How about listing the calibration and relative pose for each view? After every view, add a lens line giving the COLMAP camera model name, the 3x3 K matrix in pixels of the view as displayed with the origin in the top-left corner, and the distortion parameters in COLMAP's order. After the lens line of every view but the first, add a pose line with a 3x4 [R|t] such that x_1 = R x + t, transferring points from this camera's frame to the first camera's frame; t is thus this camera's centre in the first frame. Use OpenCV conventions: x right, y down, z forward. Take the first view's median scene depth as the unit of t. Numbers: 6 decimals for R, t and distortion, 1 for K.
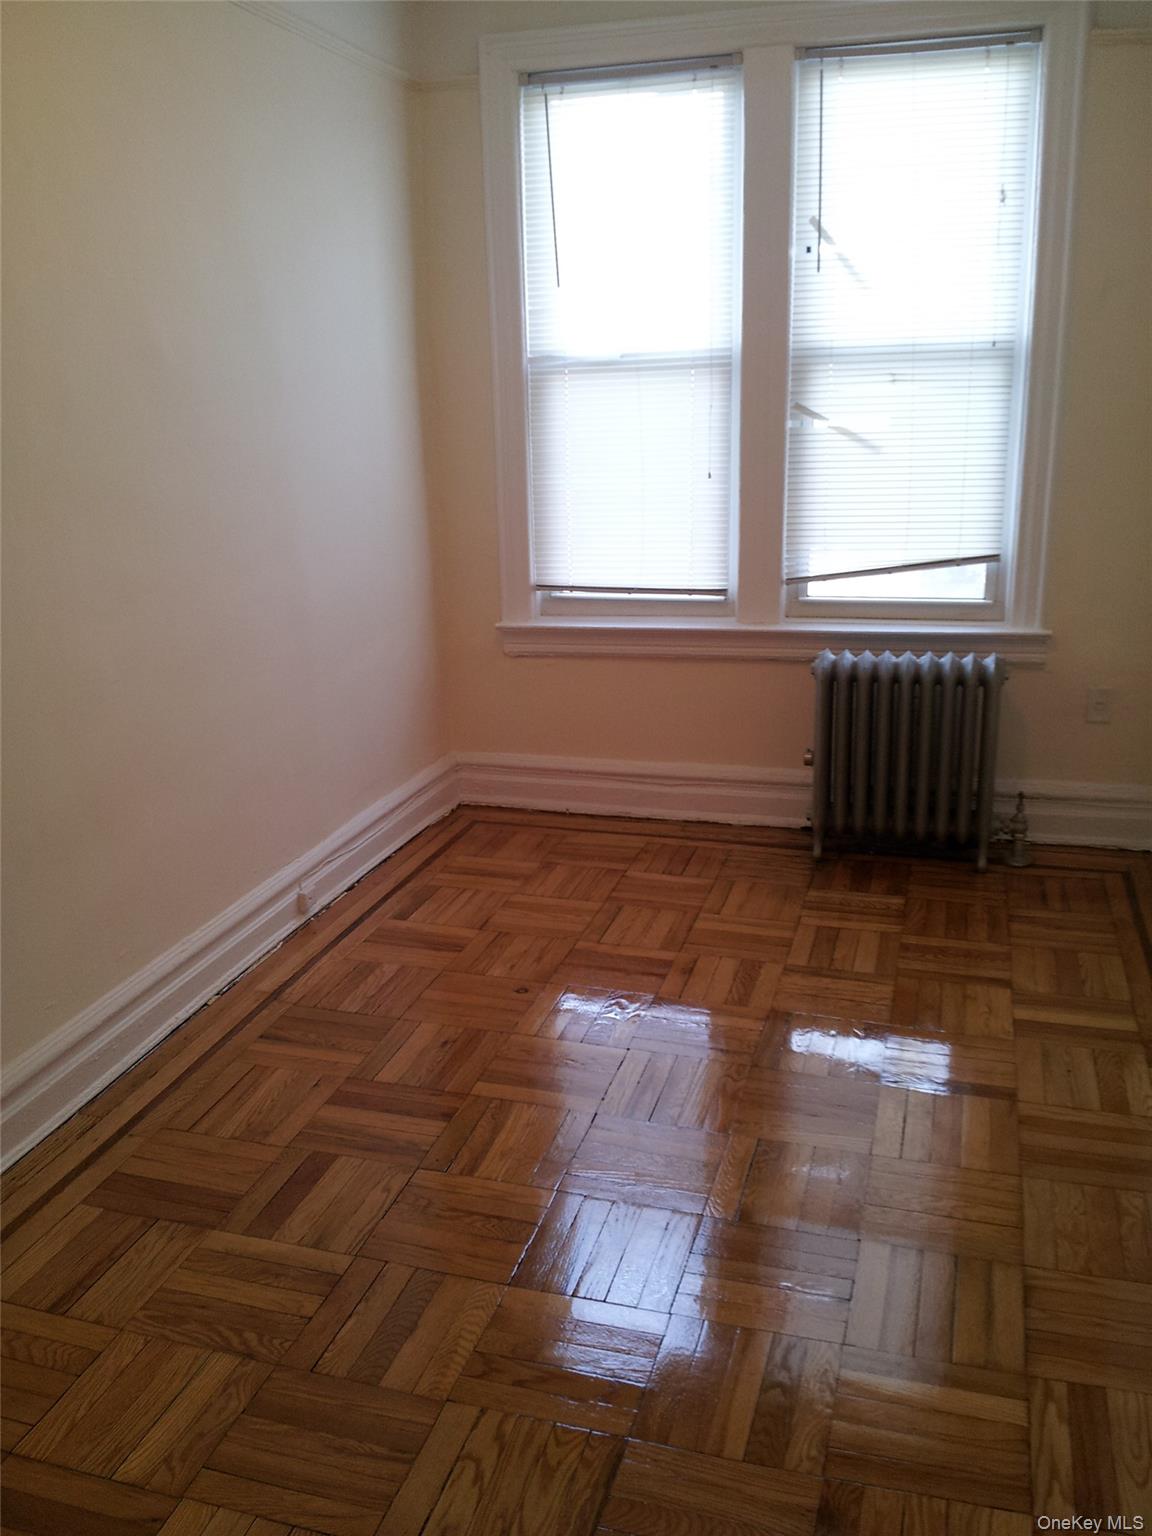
lens RADIAL K [[1307.9, 0, 576.0], [0, 1307.9, 768.0], [0, 0, 1]] dist [-0.034697, -0.004748]
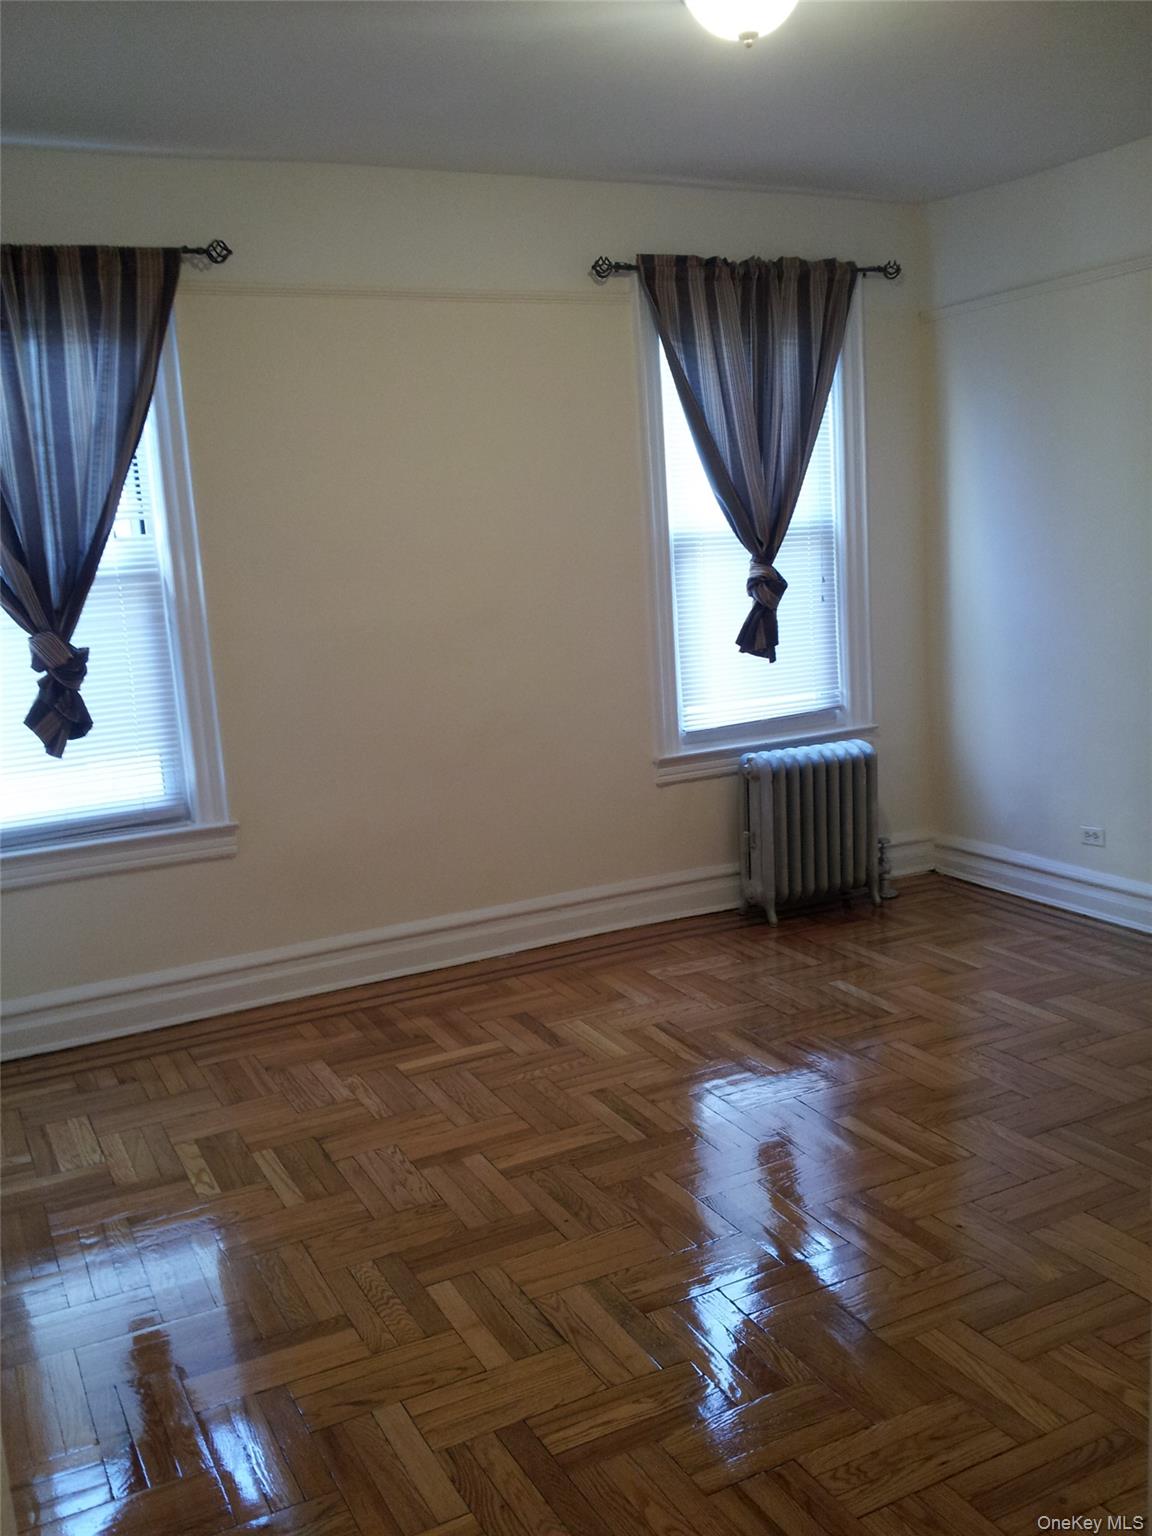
lens RADIAL K [[1307.9, 0, 576.0], [0, 1307.9, 768.0], [0, 0, 1]] dist [-0.034697, -0.004748]
pose [[0.711089, -0.117224, 0.693262, -0.827483], [0.225528, 0.971931, -0.066983, -0.037341], [-0.665951, 0.203981, 0.717566, 0.201699]]
